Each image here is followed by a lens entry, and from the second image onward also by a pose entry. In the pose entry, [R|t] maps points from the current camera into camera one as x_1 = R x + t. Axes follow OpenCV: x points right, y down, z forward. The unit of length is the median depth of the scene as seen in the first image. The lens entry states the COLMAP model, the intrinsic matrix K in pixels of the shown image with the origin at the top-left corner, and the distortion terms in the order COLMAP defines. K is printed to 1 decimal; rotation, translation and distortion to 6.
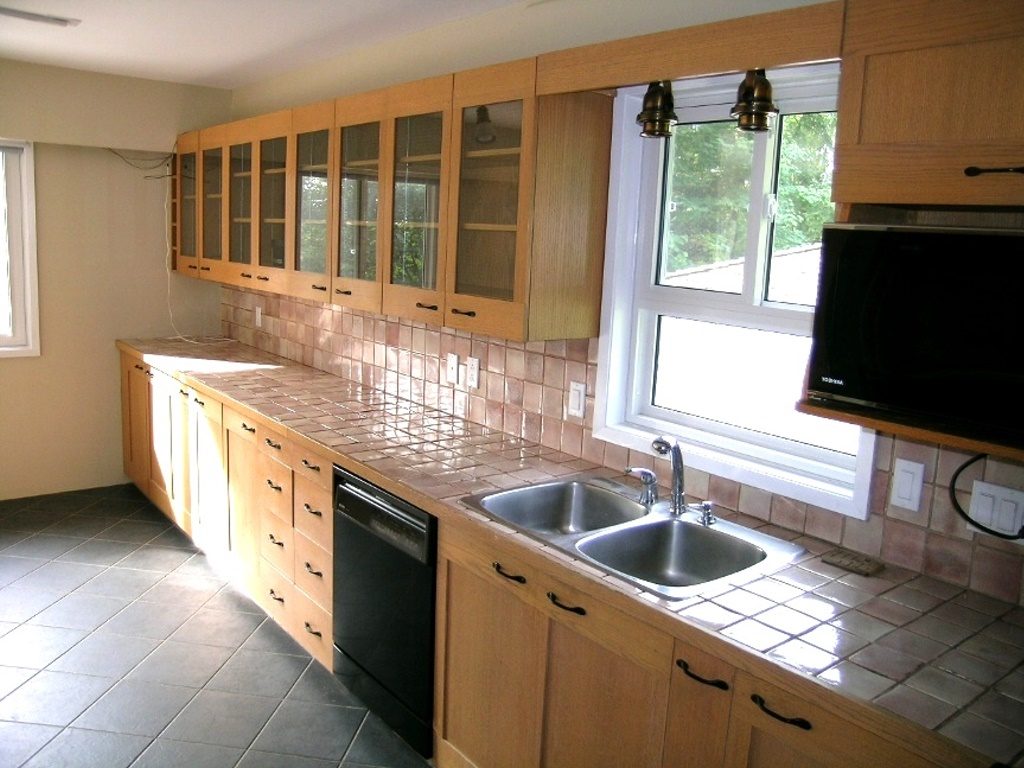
lens RADIAL K [[847.9, 0, 530.8], [0, 847.9, 386.0], [0, 0, 1]] dist [-0.165711, 0.142155]
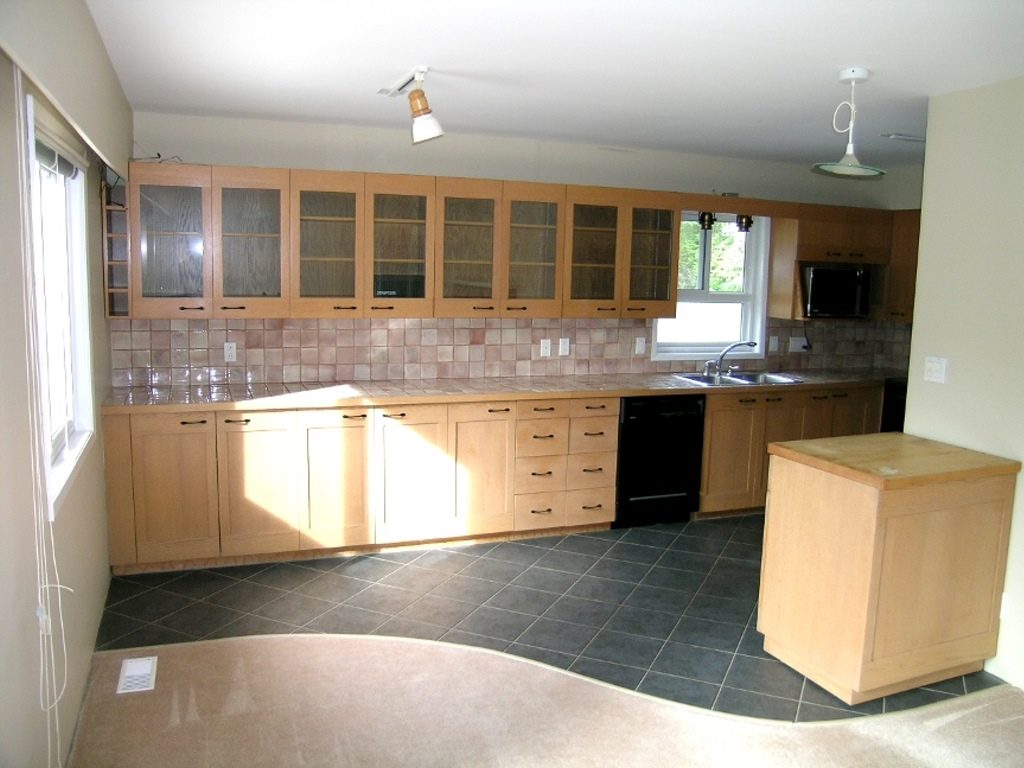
lens RADIAL K [[847.9, 0, 530.8], [0, 847.9, 386.0], [0, 0, 1]] dist [-0.165711, 0.142155]
pose [[0.303812, -0.176905, 0.936164, -1.953987], [0.156401, 0.978540, 0.134156, -0.204193], [-0.939807, 0.105659, 0.324960, 0.566711]]
